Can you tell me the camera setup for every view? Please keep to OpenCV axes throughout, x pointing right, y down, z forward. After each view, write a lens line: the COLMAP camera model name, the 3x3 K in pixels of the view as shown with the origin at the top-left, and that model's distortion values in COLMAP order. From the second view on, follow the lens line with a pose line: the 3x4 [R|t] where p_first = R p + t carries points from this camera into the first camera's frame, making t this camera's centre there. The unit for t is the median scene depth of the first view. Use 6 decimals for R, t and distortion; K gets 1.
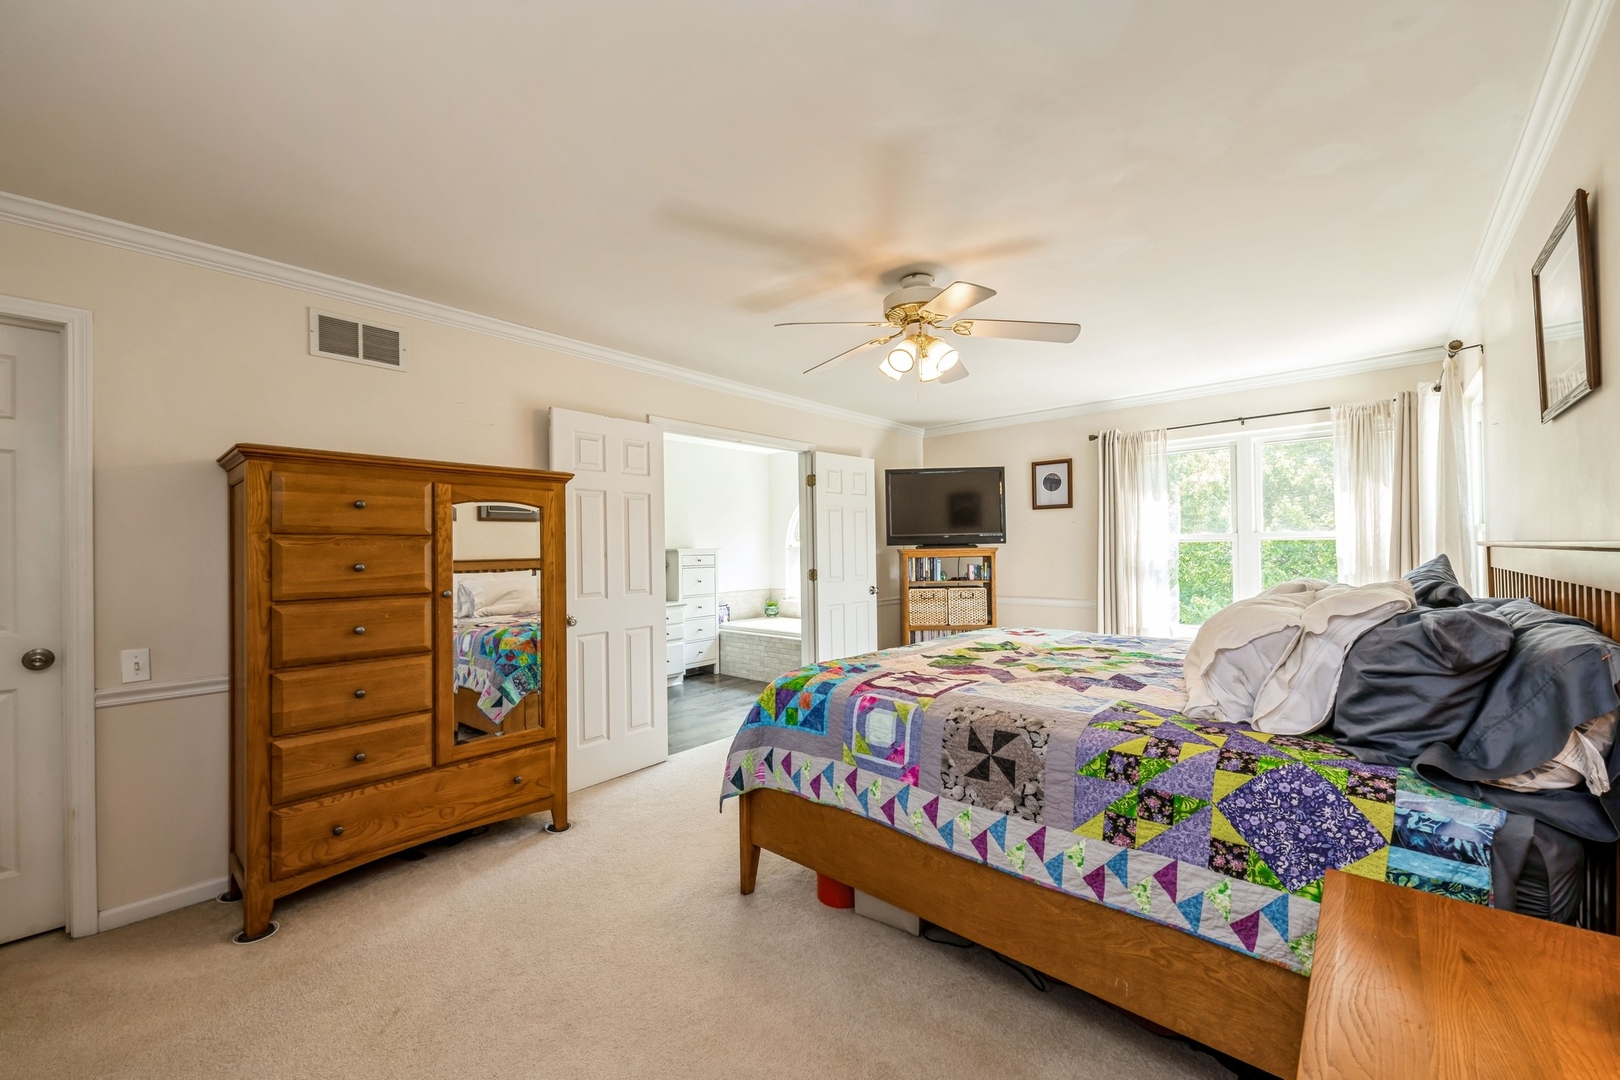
lens RADIAL K [[653.5, 0, 811.1], [0, 653.5, 552.6], [0, 0, 1]] dist [0.000253, 0.000059]
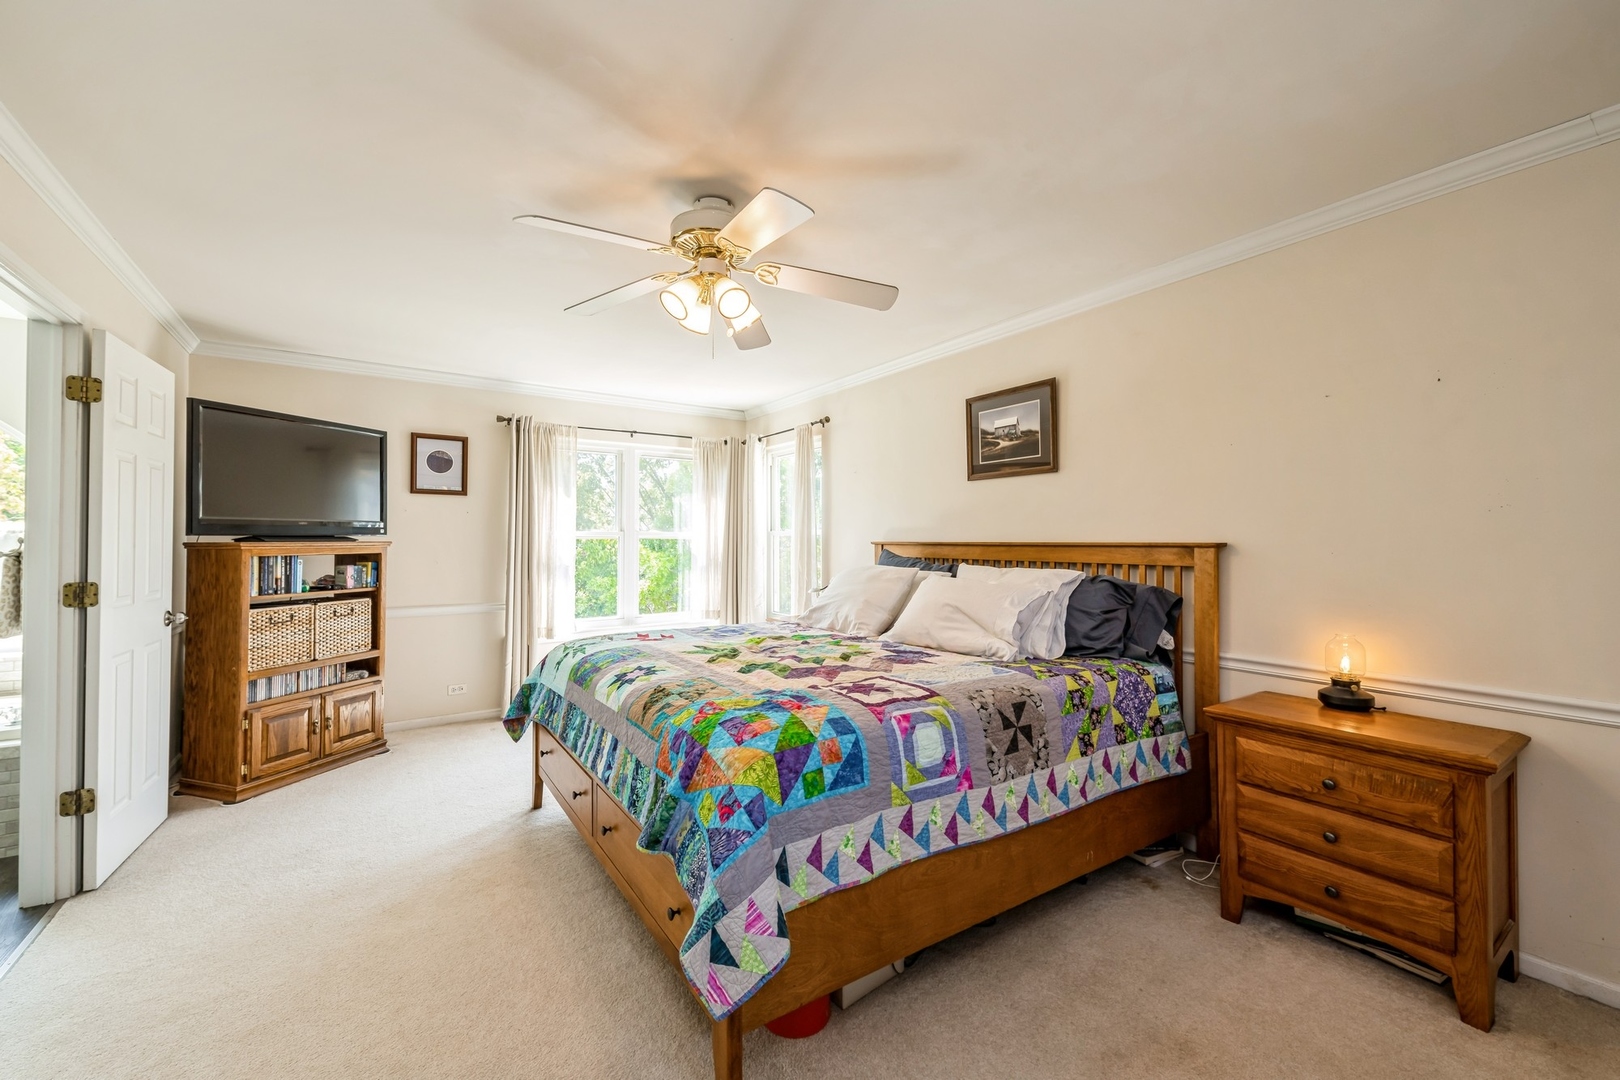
lens RADIAL K [[653.5, 0, 812.5], [0, 653.5, 524.8], [0, 0, 1]] dist [0.000253, 0.000059]
pose [[0.230975, 0.041468, 0.972076, -0.785733], [-0.000003, 0.999091, -0.042620, 0.010958], [-0.972960, 0.009841, 0.230765, 0.937973]]
